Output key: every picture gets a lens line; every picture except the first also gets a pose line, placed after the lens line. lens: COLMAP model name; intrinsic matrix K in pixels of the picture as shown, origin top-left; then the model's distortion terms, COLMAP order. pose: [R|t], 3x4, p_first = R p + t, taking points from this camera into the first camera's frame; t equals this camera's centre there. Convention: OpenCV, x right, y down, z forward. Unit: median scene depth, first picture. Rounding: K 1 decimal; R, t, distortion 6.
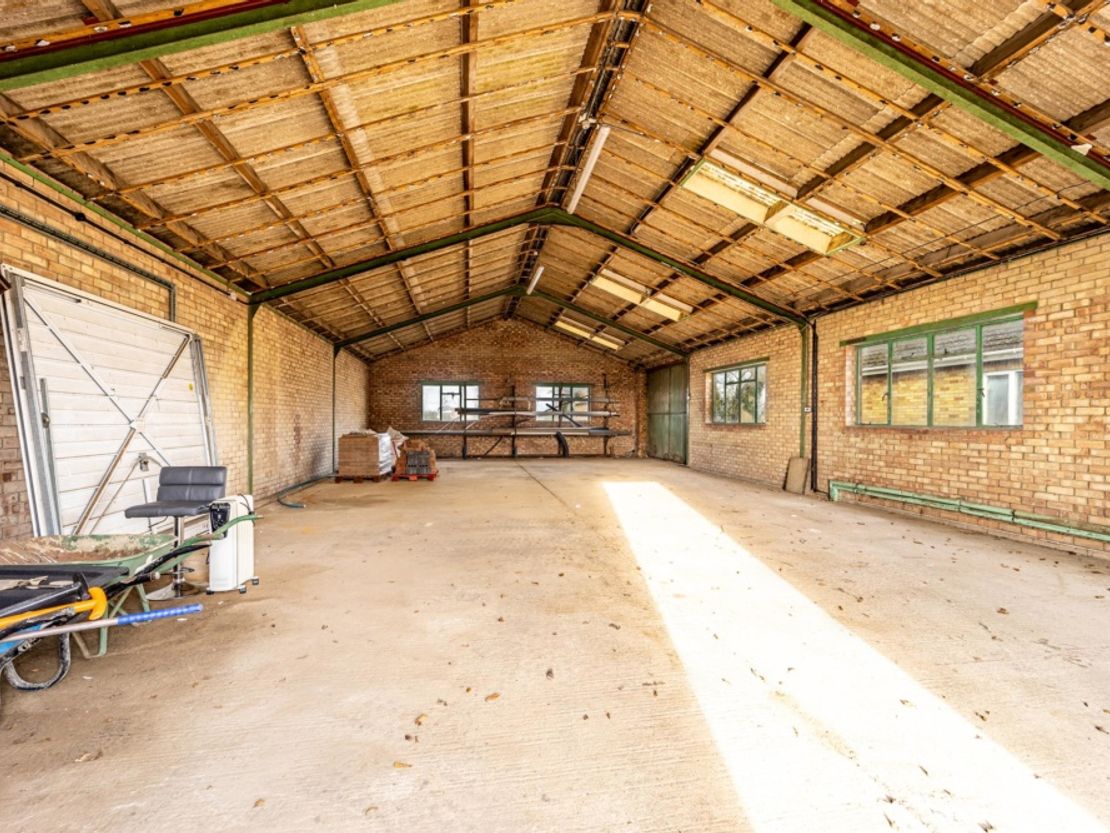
lens RADIAL K [[537.6, 0, 562.1], [0, 537.6, 417.0], [0, 0, 1]] dist [0.002769, -0.001575]
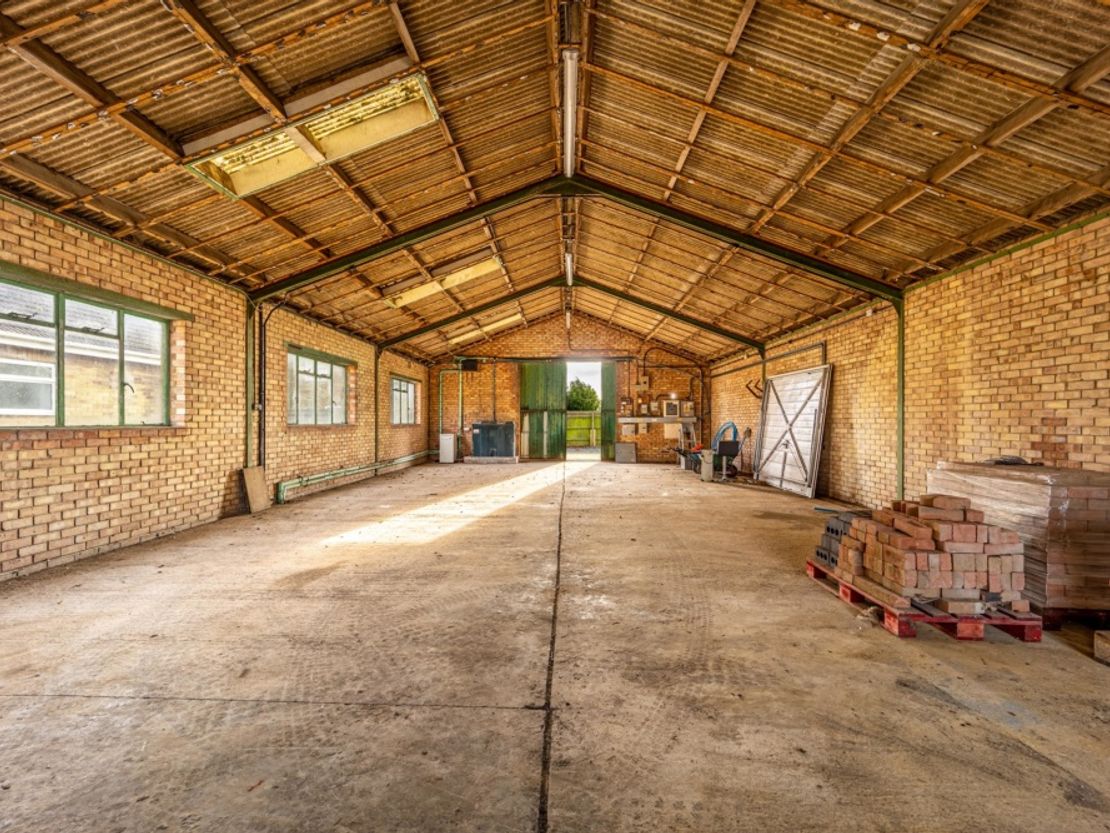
lens RADIAL K [[537.6, 0, 562.1], [0, 537.6, 417.0], [0, 0, 1]] dist [0.002769, -0.001575]
pose [[-0.982916, -0.007746, 0.183892, -0.177708], [-0.010660, 0.999833, -0.014862, 0.009610], [-0.183746, -0.016568, -0.982834, 1.955799]]
